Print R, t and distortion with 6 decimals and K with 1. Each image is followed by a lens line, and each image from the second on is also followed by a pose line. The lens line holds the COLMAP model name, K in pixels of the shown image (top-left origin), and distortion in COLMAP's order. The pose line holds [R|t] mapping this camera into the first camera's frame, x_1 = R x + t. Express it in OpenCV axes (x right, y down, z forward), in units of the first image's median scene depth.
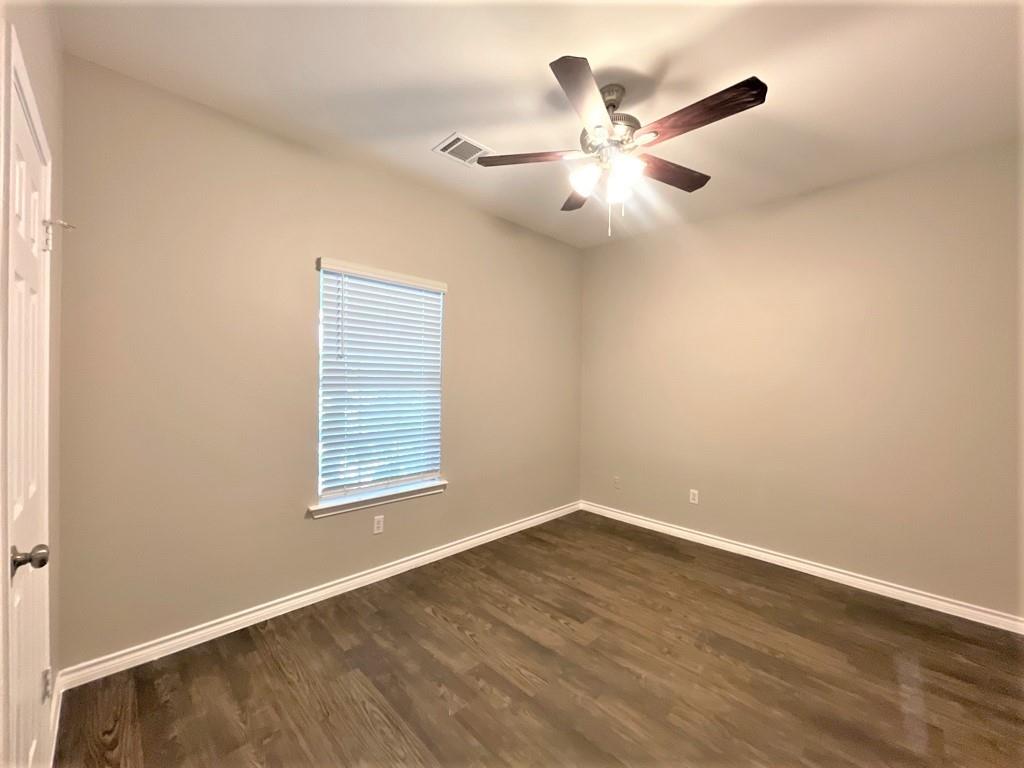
lens RADIAL K [[416.2, 0, 508.5], [0, 416.2, 387.4], [0, 0, 1]] dist [0.000274, 0.000368]
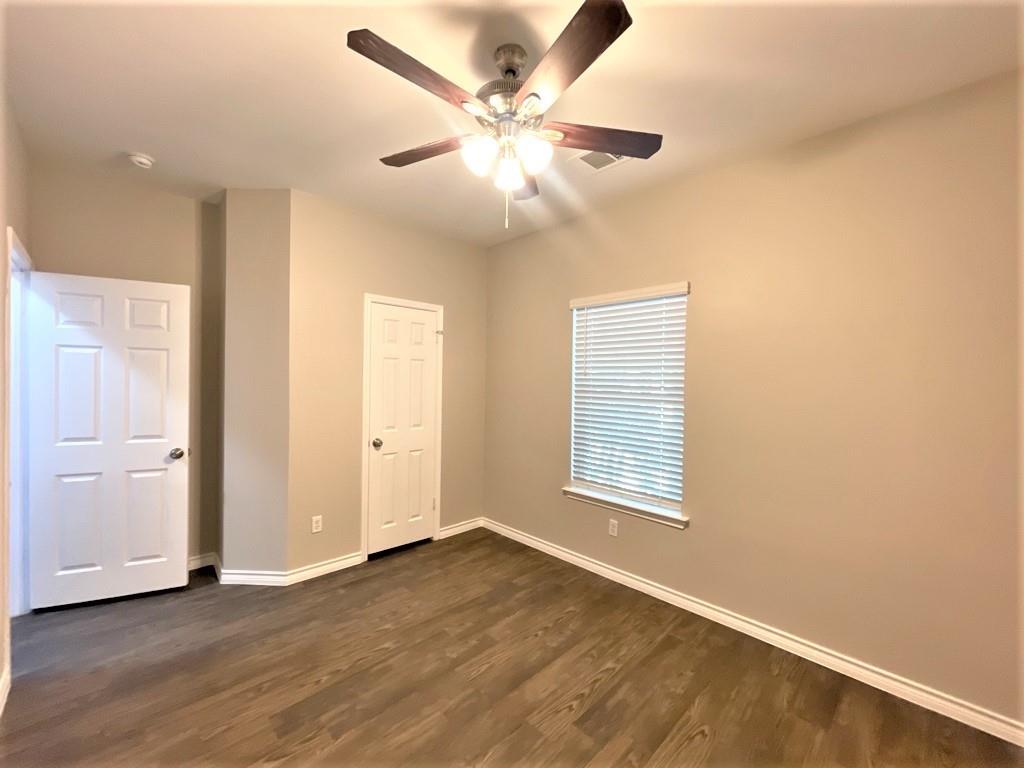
lens RADIAL K [[416.2, 0, 508.1], [0, 416.2, 386.5], [0, 0, 1]] dist [0.000274, 0.000368]
pose [[0.000960, 0.008745, -0.999961, 0.848046], [-0.034595, 0.999363, 0.008707, -0.041033], [0.999401, 0.034585, 0.001262, 0.788484]]
